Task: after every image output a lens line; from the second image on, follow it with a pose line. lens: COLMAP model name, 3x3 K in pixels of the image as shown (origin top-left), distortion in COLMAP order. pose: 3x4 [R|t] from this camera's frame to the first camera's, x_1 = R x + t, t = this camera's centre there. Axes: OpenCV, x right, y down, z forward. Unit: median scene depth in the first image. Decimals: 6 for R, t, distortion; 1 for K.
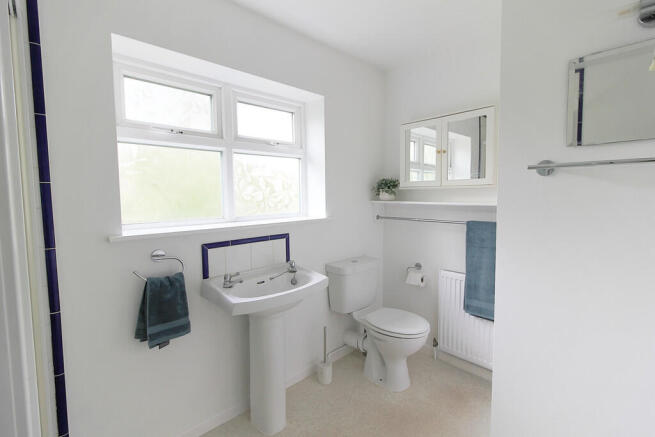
lens RADIAL K [[301.2, 0, 336.5], [0, 301.2, 211.7], [0, 0, 1]] dist [0.021755, -0.000040]
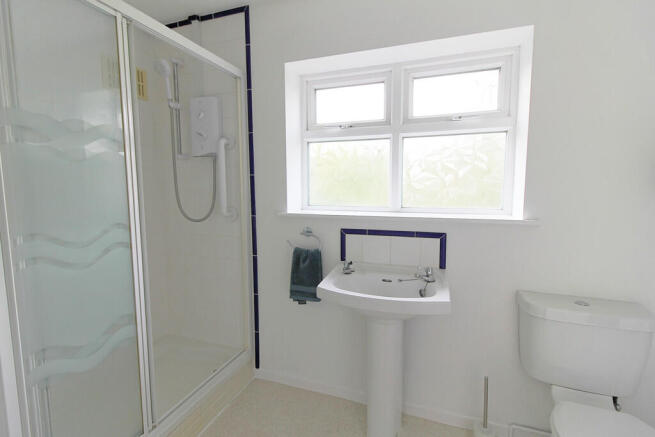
lens RADIAL K [[301.2, 0, 336.5], [0, 301.2, 211.7], [0, 0, 1]] dist [0.021755, -0.000040]
pose [[0.457357, 0.094632, -0.884234, 0.418413], [-0.054376, 0.995437, 0.078409, -0.031229], [0.887619, 0.012220, 0.460416, 0.405006]]
